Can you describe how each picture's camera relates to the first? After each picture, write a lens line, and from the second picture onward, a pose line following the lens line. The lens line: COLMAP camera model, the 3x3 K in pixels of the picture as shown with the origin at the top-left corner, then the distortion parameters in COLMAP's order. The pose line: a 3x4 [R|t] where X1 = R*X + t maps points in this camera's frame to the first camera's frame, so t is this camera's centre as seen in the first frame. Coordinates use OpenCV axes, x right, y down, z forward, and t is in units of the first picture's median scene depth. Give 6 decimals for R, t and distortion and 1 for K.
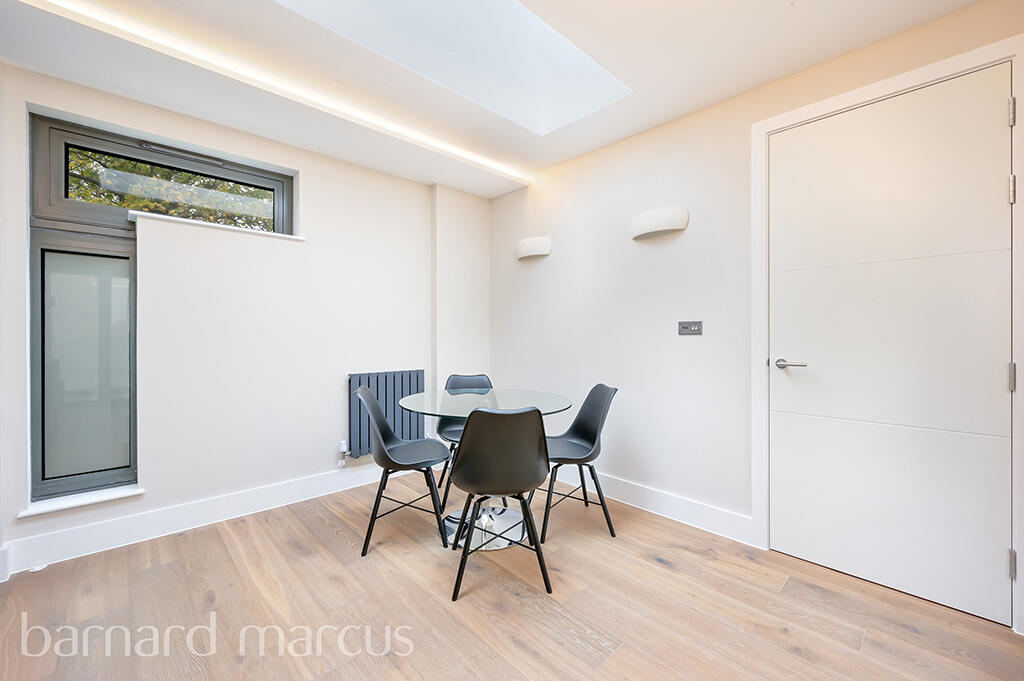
lens RADIAL K [[416.7, 0, 511.8], [0, 416.7, 336.1], [0, 0, 1]] dist [-0.000991, -0.000126]
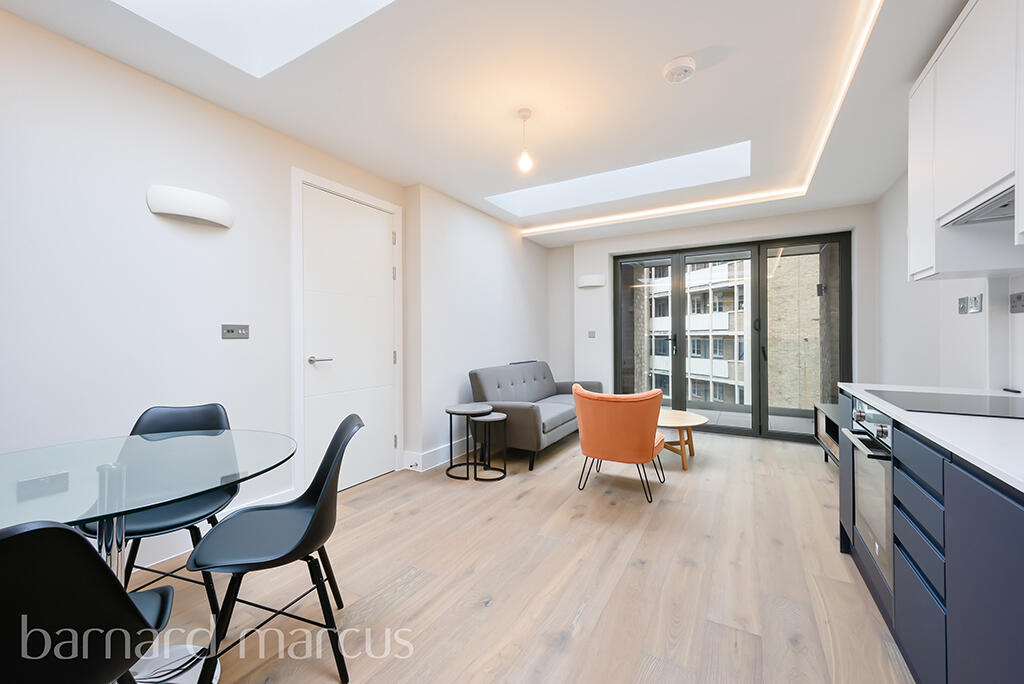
lens RADIAL K [[404.0, 0, 512.8], [0, 404.0, 338.1], [0, 0, 1]] dist [0.001866, 0.000190]
pose [[-0.288108, 0.002591, 0.957594, -0.741554], [0.008892, 0.999960, -0.000031, 0.001628], [-0.957557, 0.008506, -0.288119, 0.719755]]
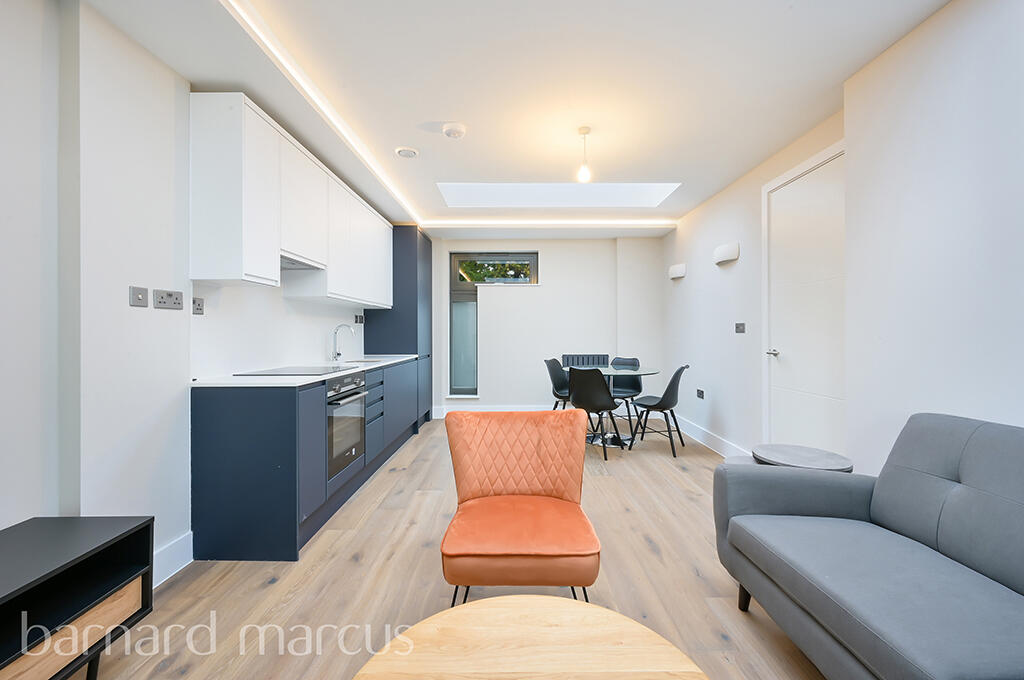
lens RADIAL K [[416.7, 0, 511.8], [0, 416.7, 335.6], [0, 0, 1]] dist [-0.000991, -0.000126]
pose [[0.725679, 0.006448, -0.688003, 0.930977], [-0.003760, 0.999978, 0.005406, 0.001780], [0.688023, -0.001336, 0.725688, -0.632752]]
